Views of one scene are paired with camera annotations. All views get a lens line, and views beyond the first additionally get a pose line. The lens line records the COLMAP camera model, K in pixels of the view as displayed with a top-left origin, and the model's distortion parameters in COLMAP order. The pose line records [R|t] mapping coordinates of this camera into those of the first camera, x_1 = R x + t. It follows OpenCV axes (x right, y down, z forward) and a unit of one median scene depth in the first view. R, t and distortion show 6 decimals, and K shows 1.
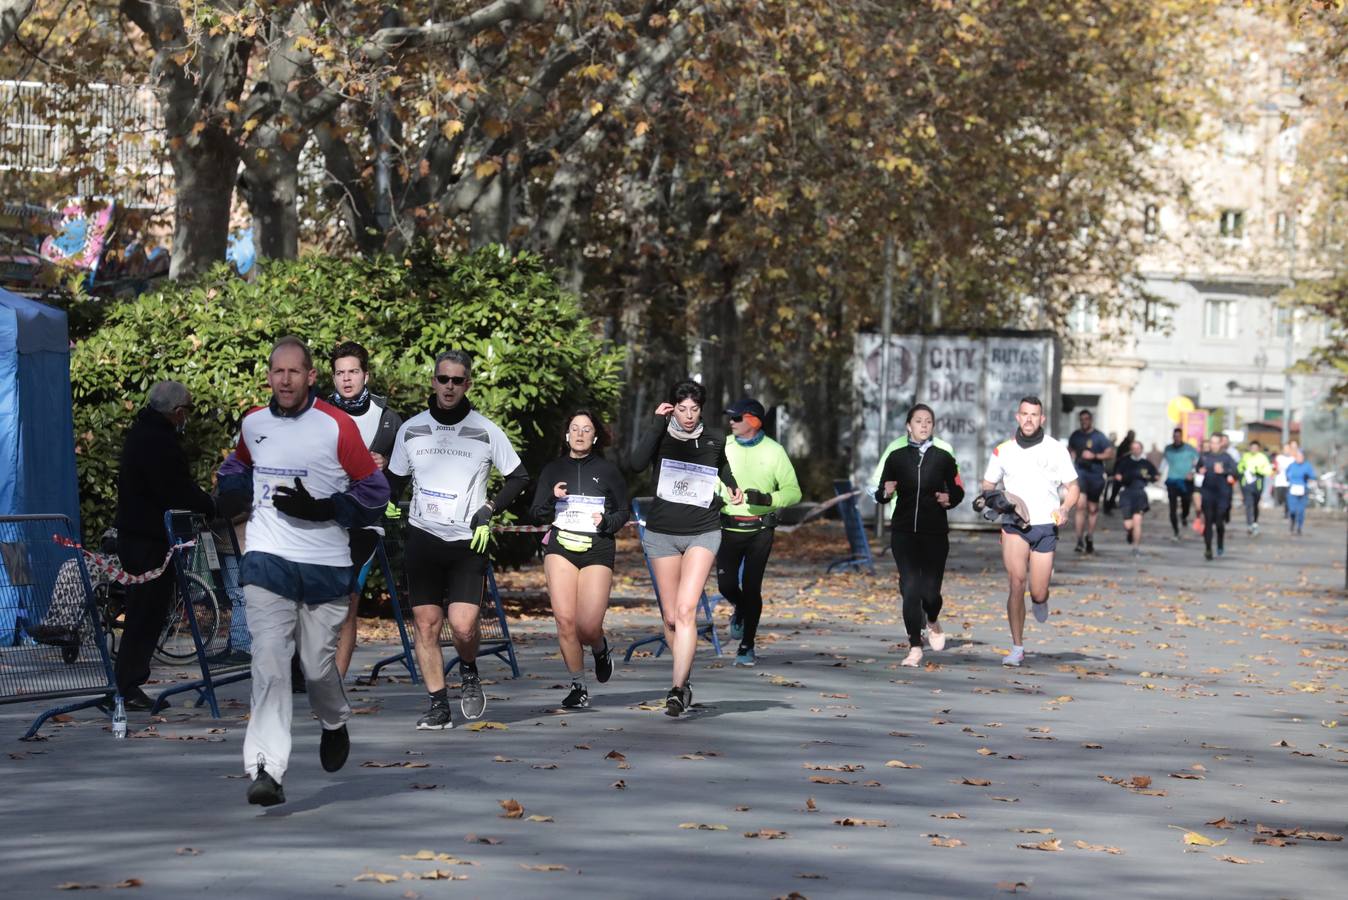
lens RADIAL K [[9438.4, 0, 602.2], [0, 9438.4, 467.1], [0, 0, 1]] dist [2.673635, 0.000000]
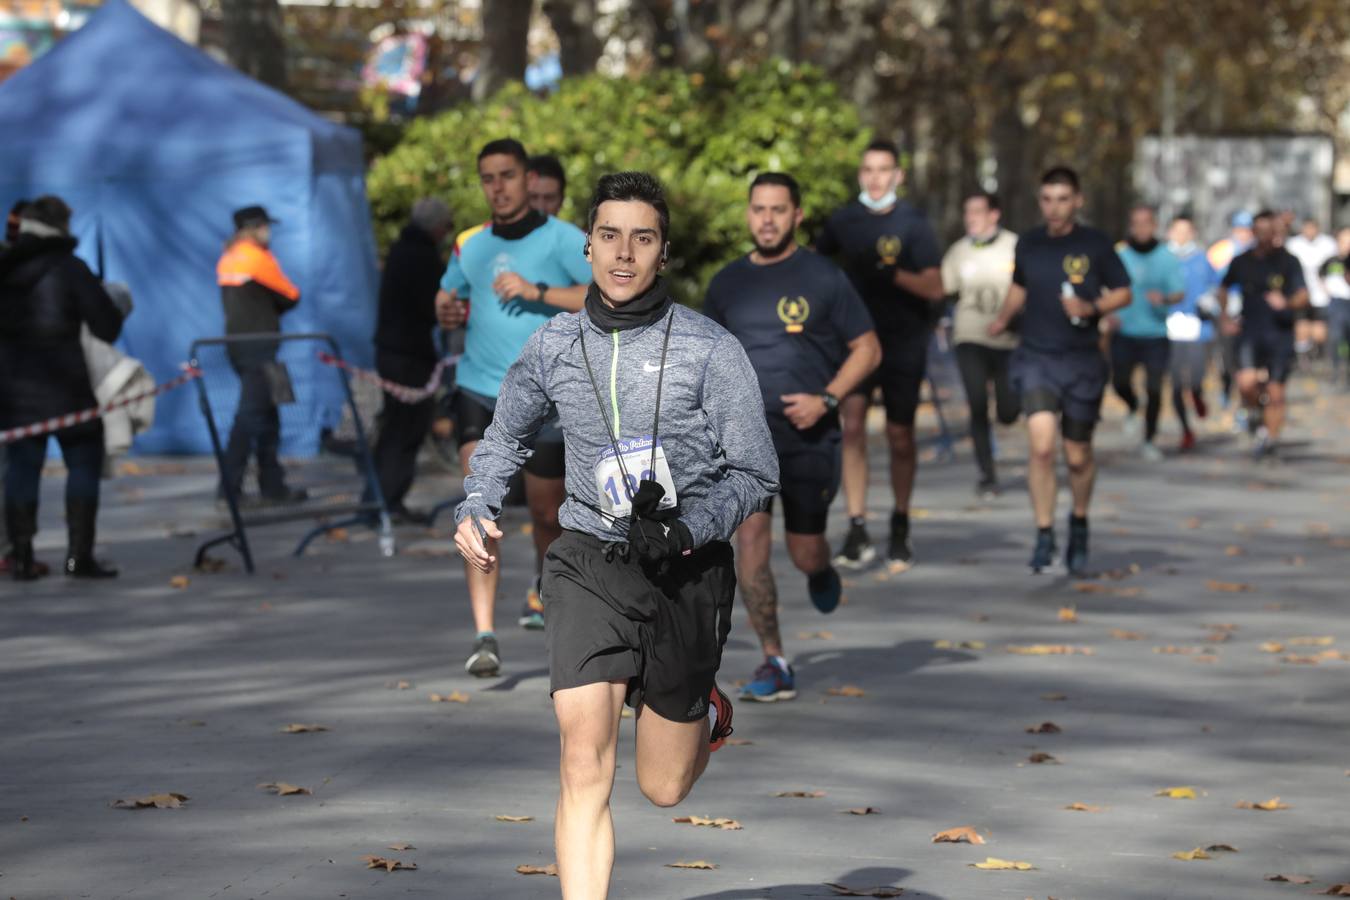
lens RADIAL K [[10081.9, 0, 675.6], [0, 10081.9, 437.7], [0, 0, 1]] dist [3.367242, 0.000000]
pose [[0.999733, -0.017963, -0.014546, -0.007767], [0.018182, 0.999721, 0.015072, 0.001101], [0.014271, -0.015332, 0.999781, -0.120651]]
